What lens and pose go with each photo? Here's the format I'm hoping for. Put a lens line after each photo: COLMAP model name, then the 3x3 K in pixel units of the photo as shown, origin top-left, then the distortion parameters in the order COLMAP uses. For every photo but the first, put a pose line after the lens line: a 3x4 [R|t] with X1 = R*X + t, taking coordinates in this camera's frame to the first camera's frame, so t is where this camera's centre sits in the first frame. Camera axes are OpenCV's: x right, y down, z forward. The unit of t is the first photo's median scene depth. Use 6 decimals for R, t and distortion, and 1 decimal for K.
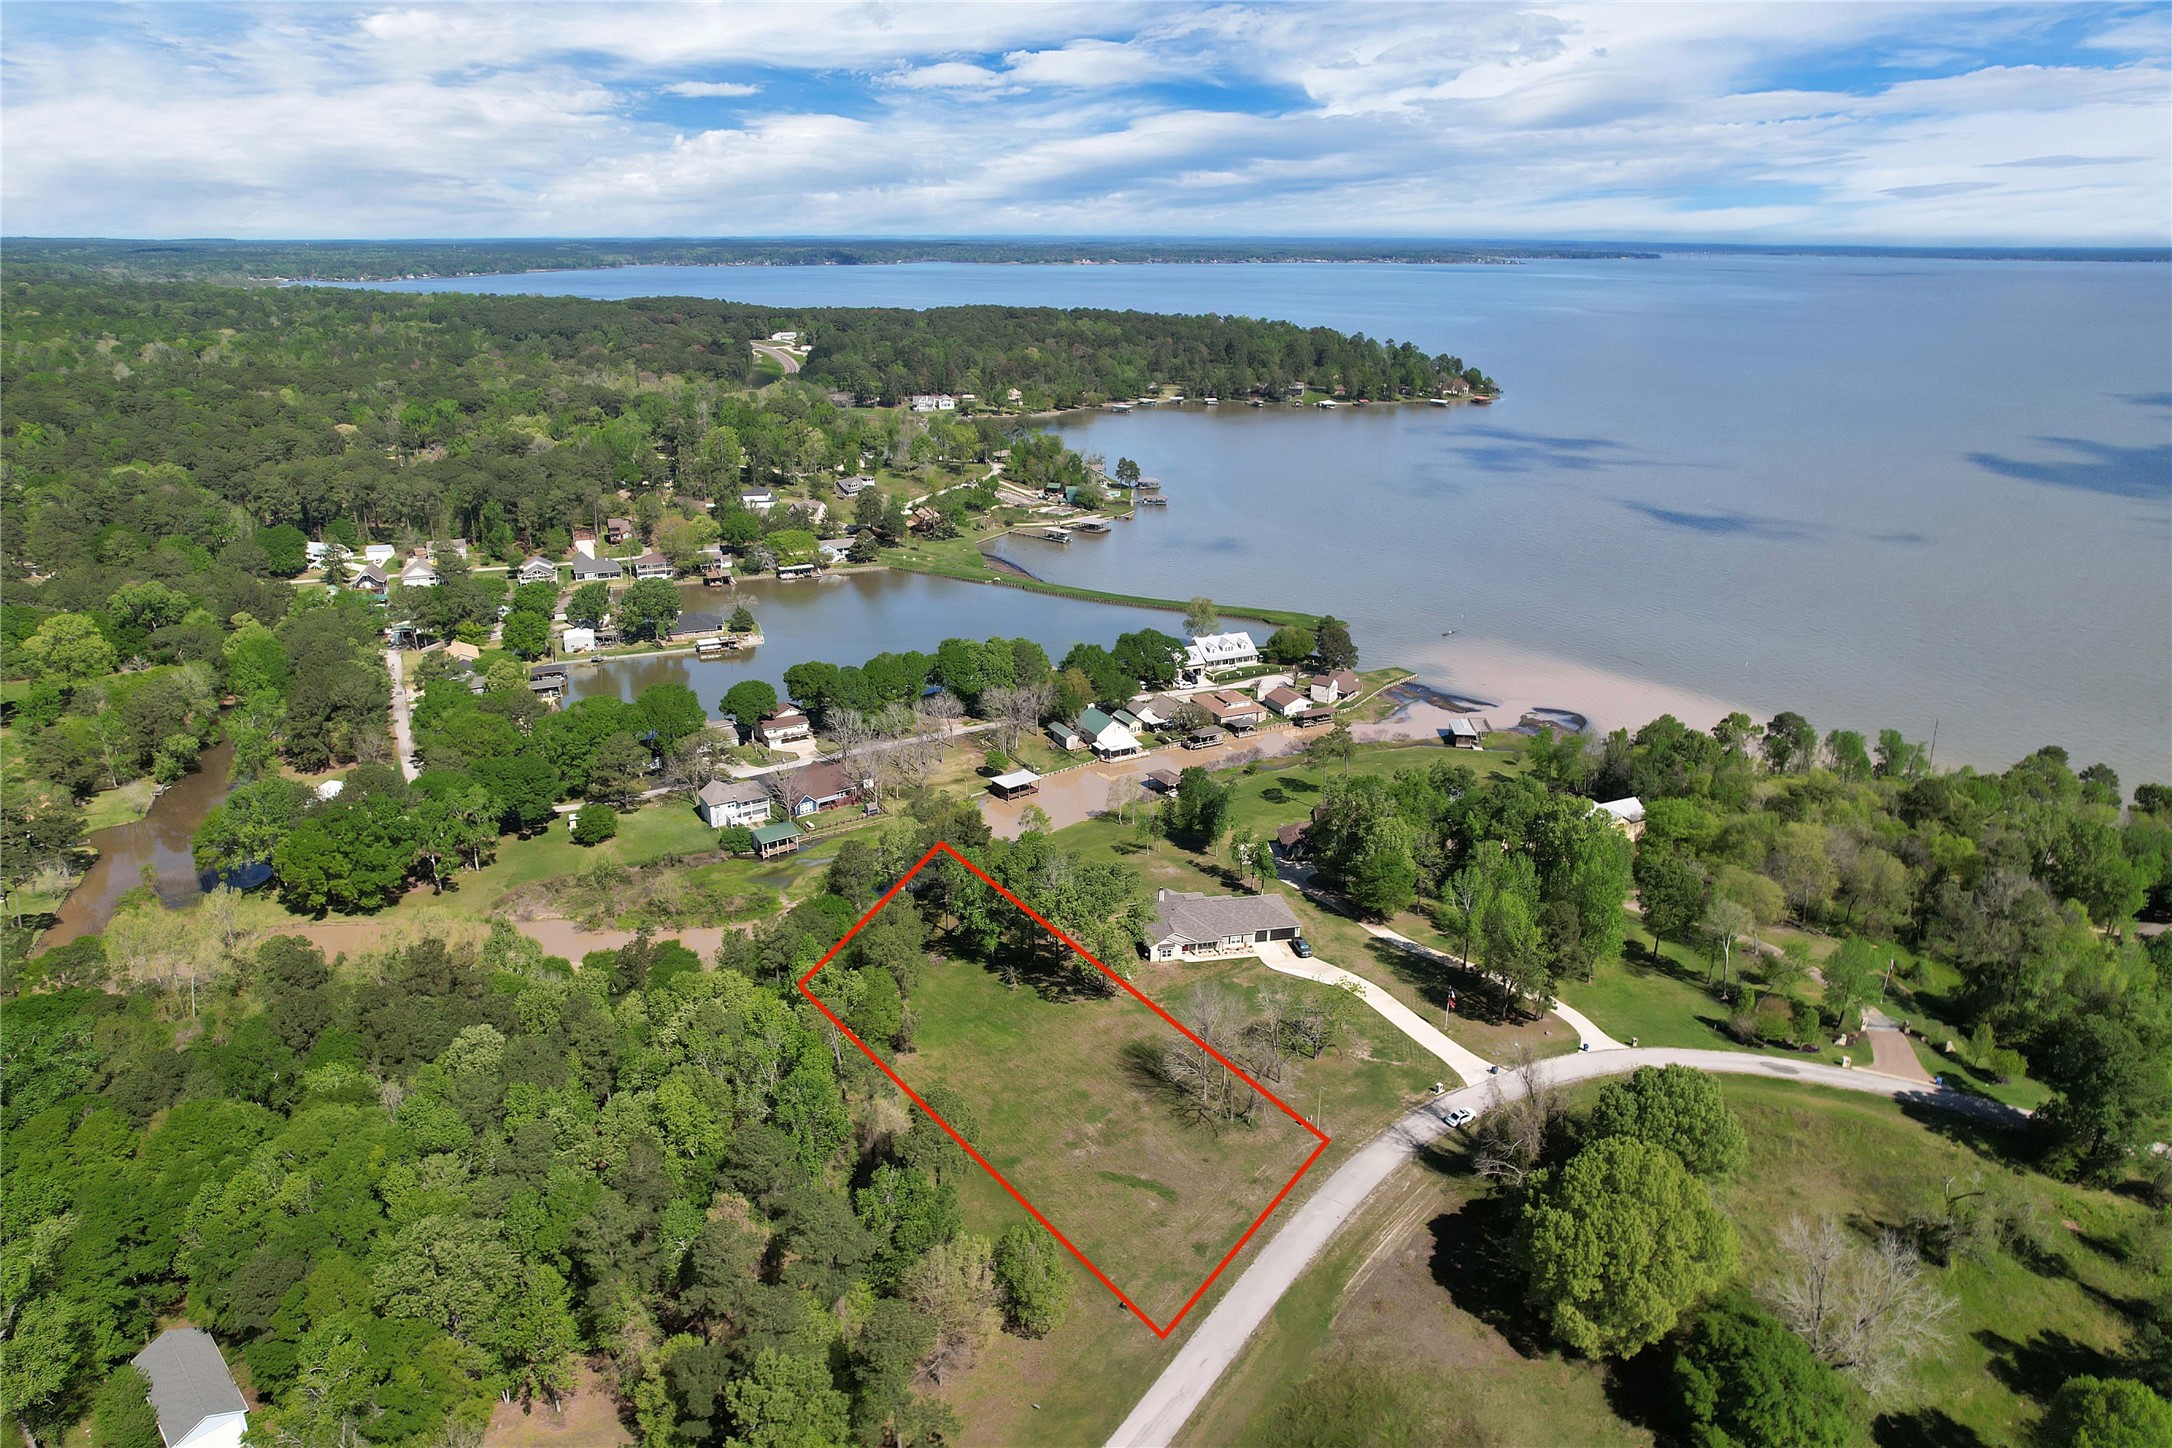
lens RADIAL K [[1392.8, 0, 1077.9], [0, 1392.8, 728.5], [0, 0, 1]] dist [-0.062696, 0.046654]
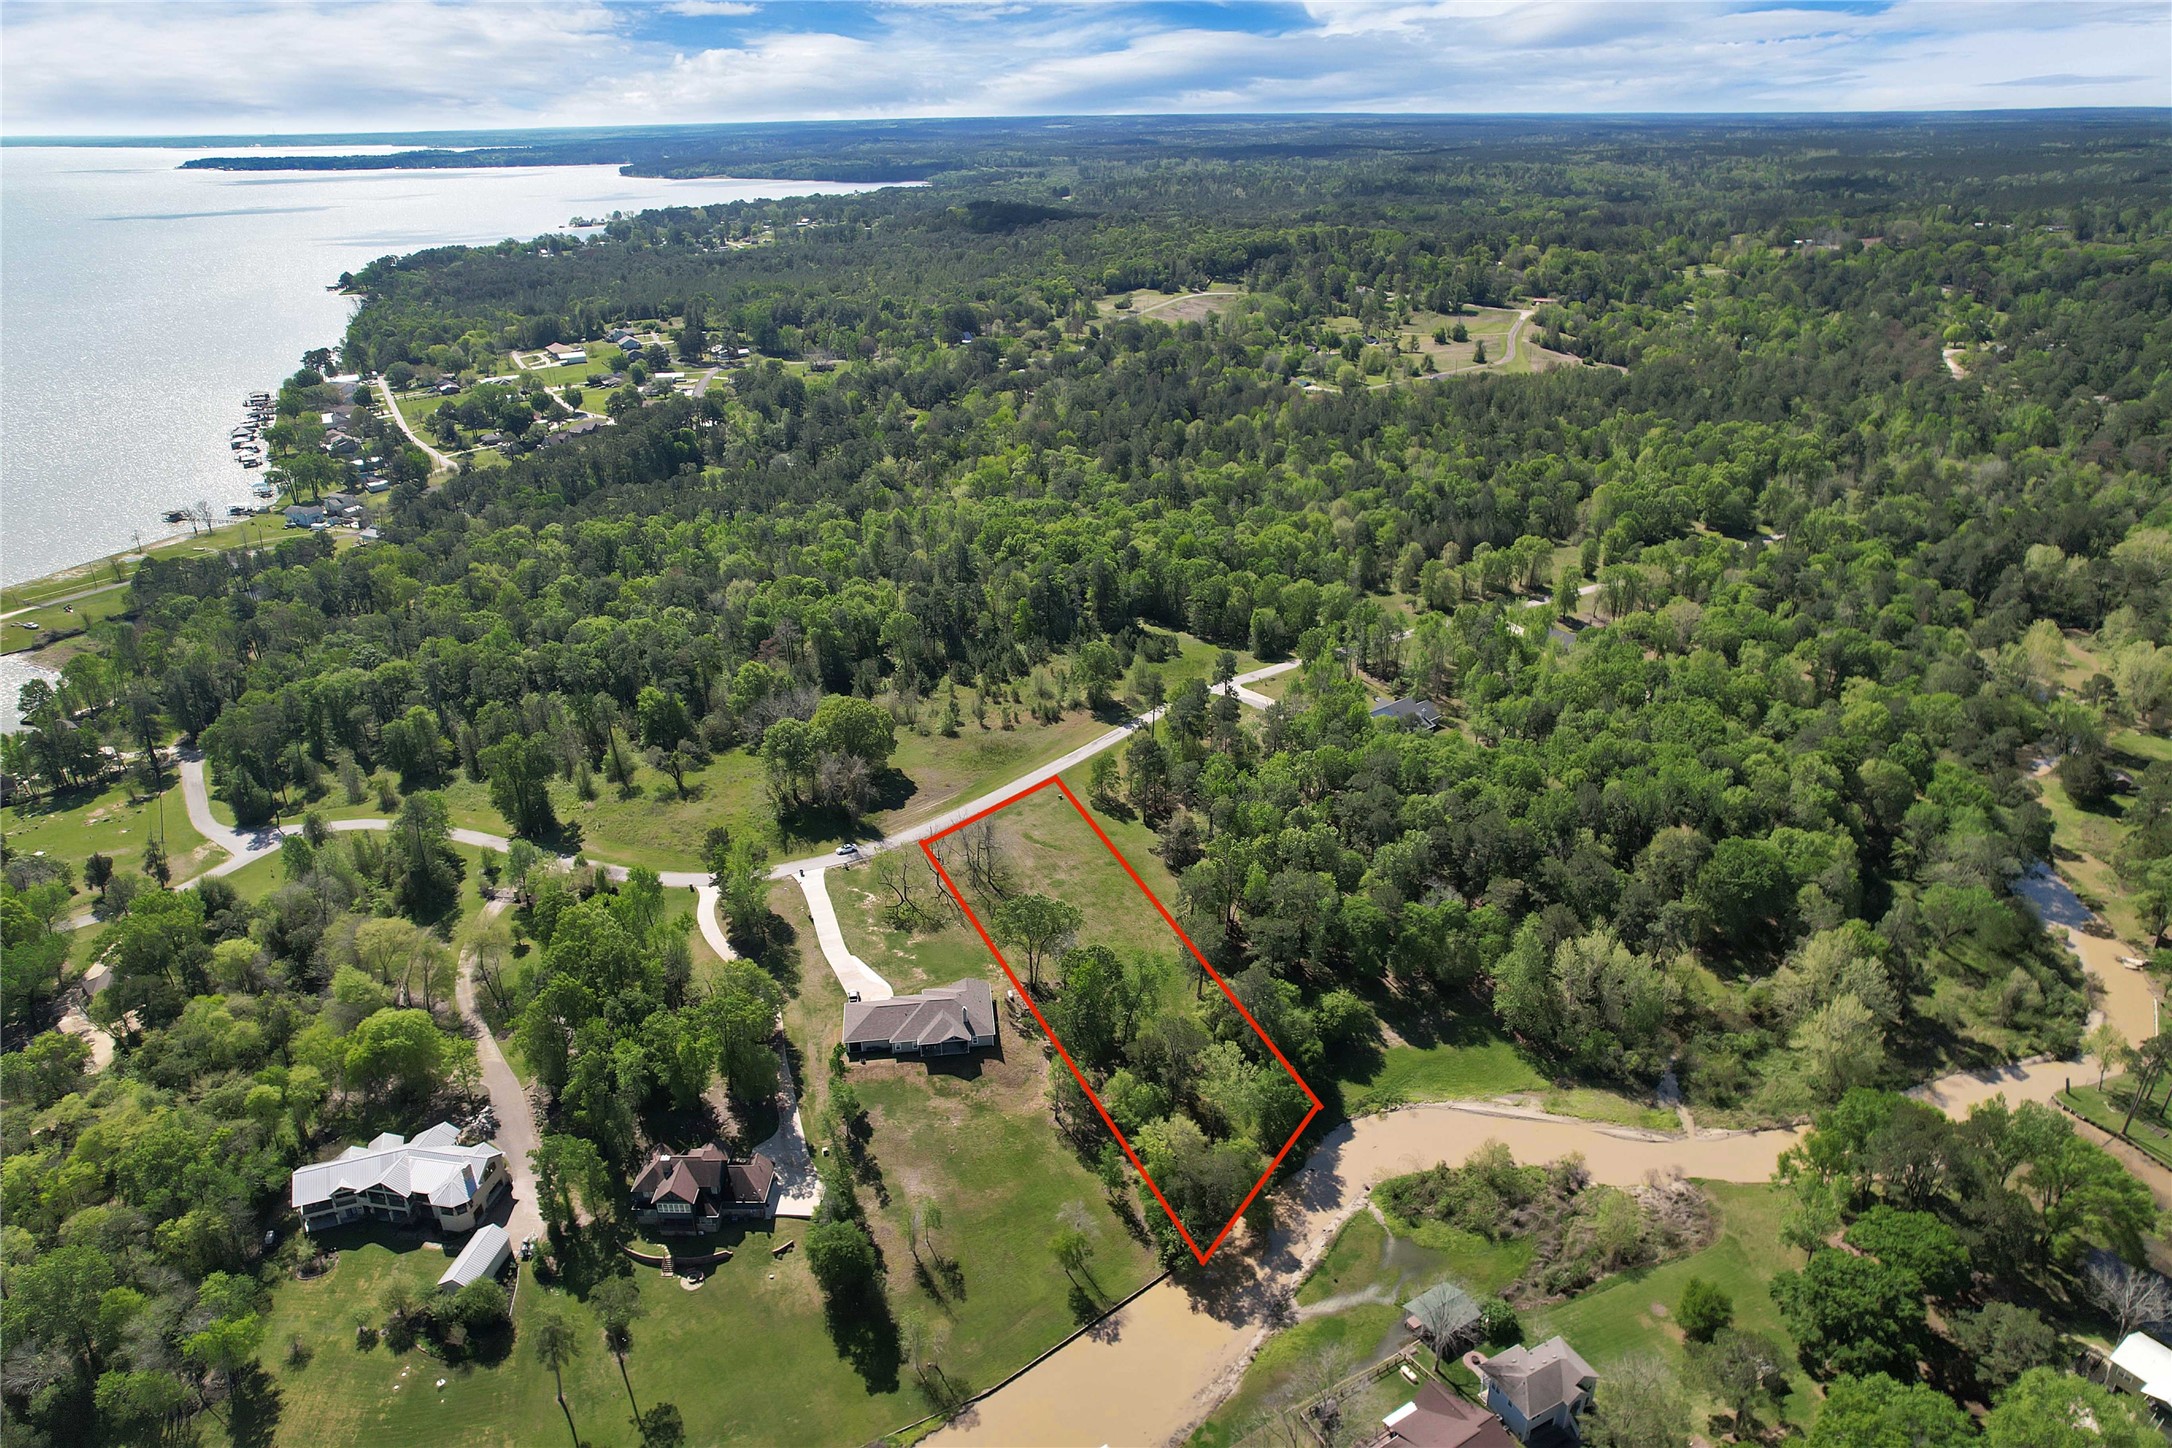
lens RADIAL K [[1386.5, 0, 1073.6], [0, 1386.5, 745.9], [0, 0, 1]] dist [-0.042571, 0.001783]
pose [[-0.996805, -0.028760, 0.074523, -0.071641], [0.032440, 0.706789, 0.706680, -0.575477], [-0.072996, 0.706840, -0.703597, 1.198530]]
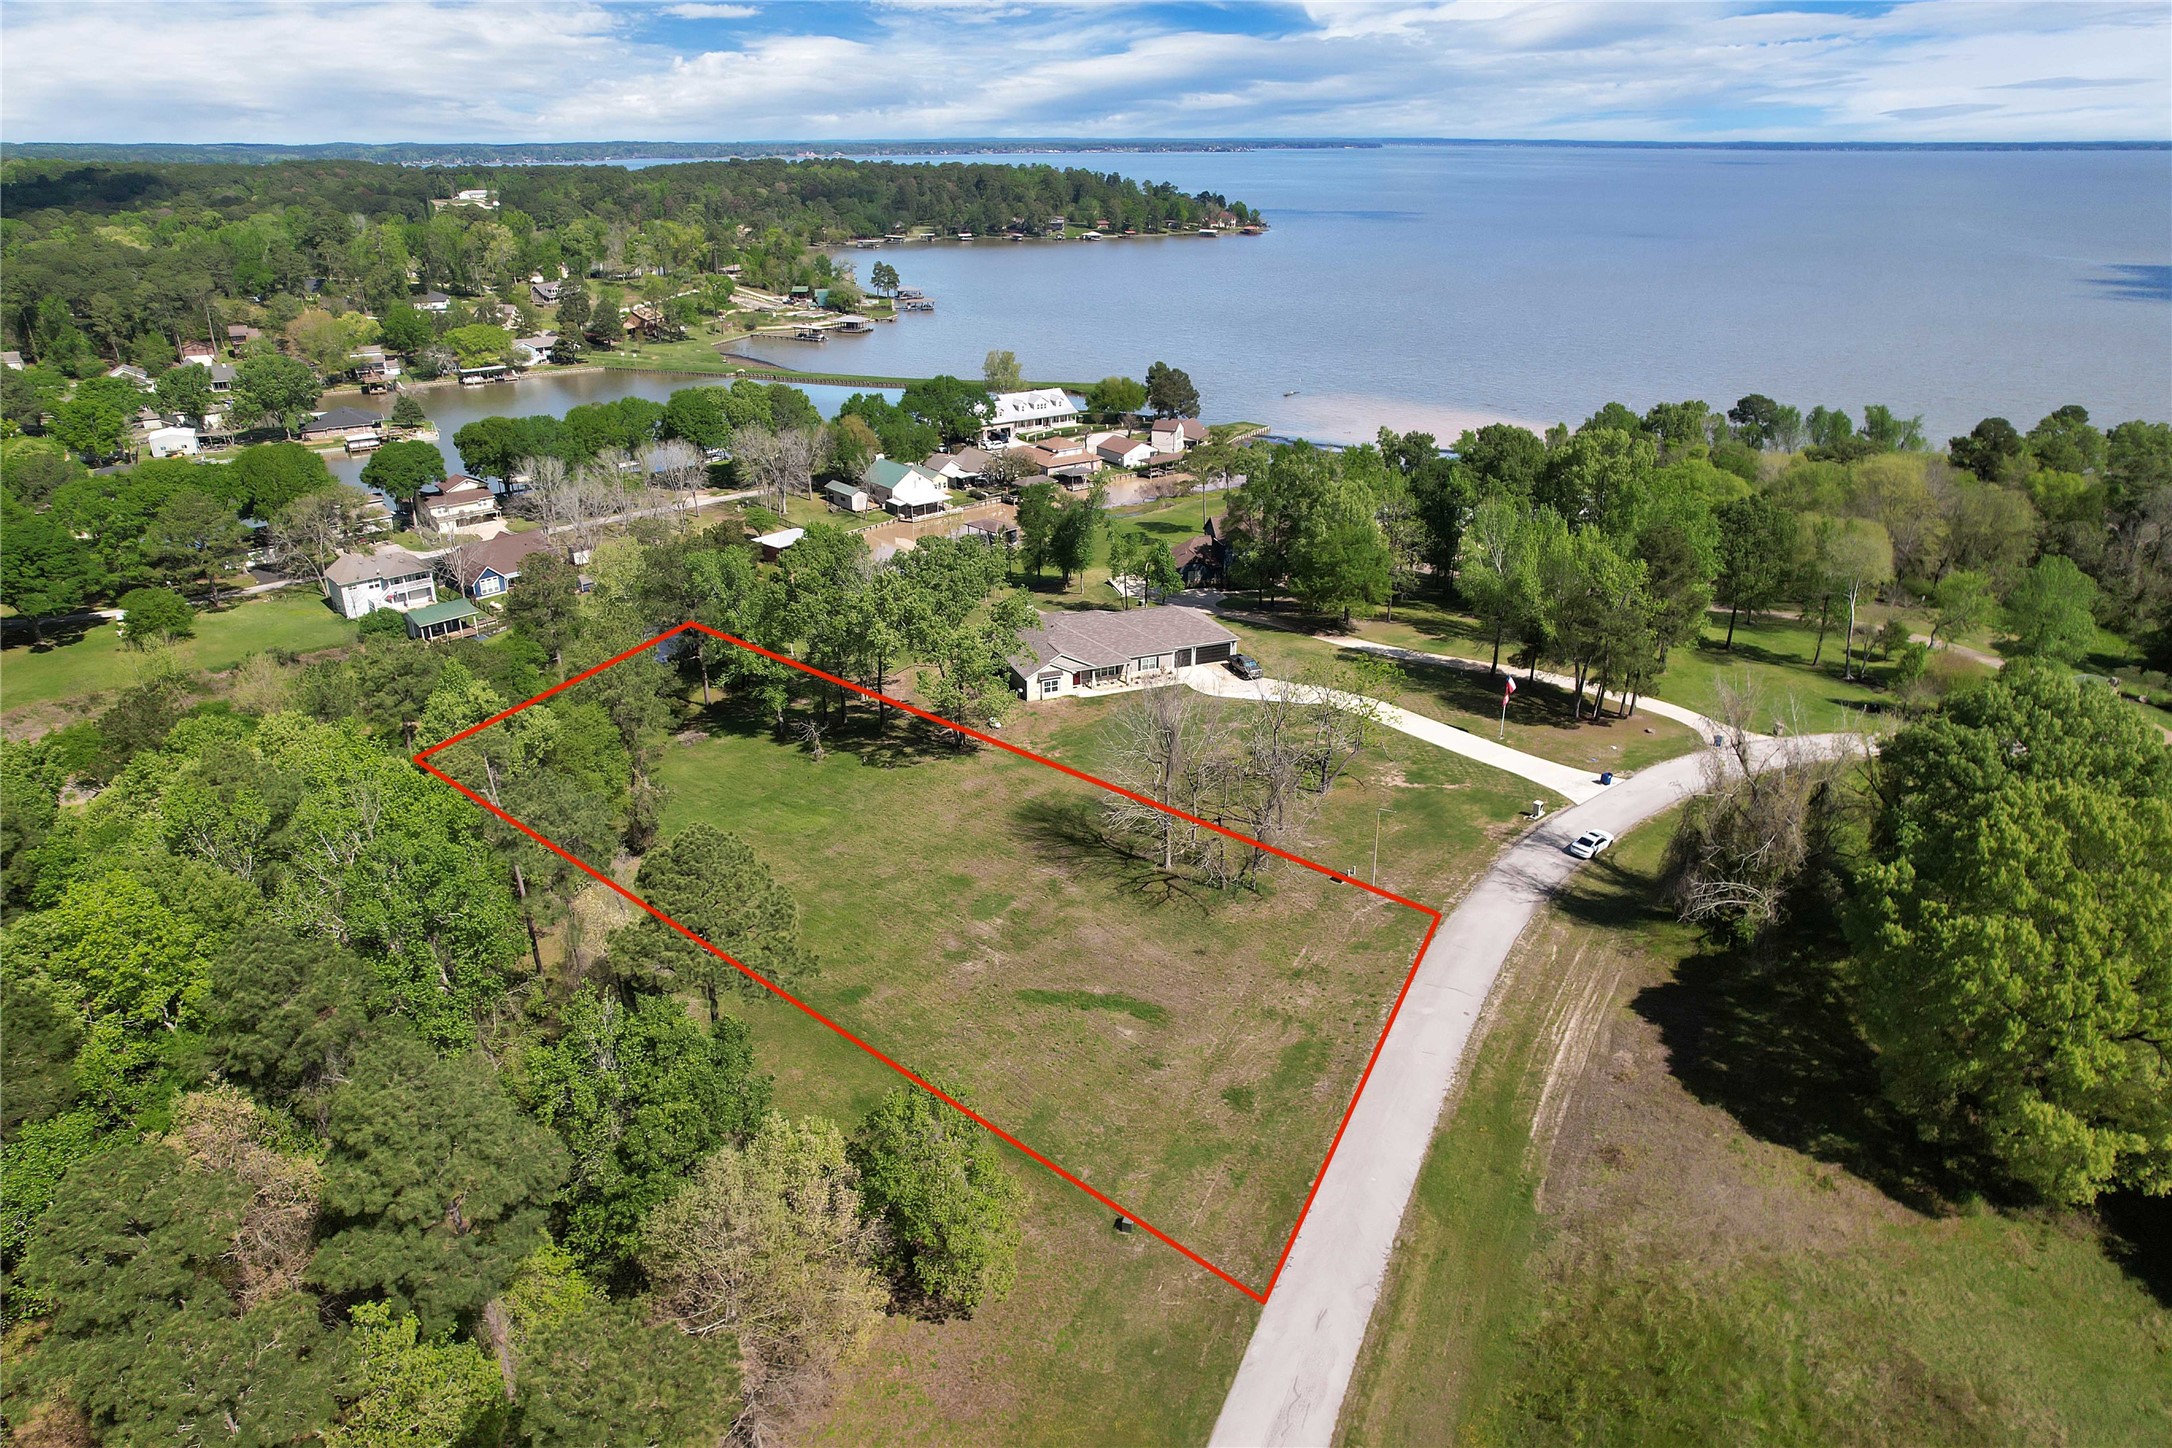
lens RADIAL K [[1386.5, 0, 1073.6], [0, 1386.5, 745.9], [0, 0, 1]] dist [-0.042571, 0.001783]
pose [[0.983498, -0.082090, 0.161223, -0.023867], [0.070254, 0.994491, 0.077796, 0.100723], [-0.166721, -0.065186, 0.983847, 0.255308]]
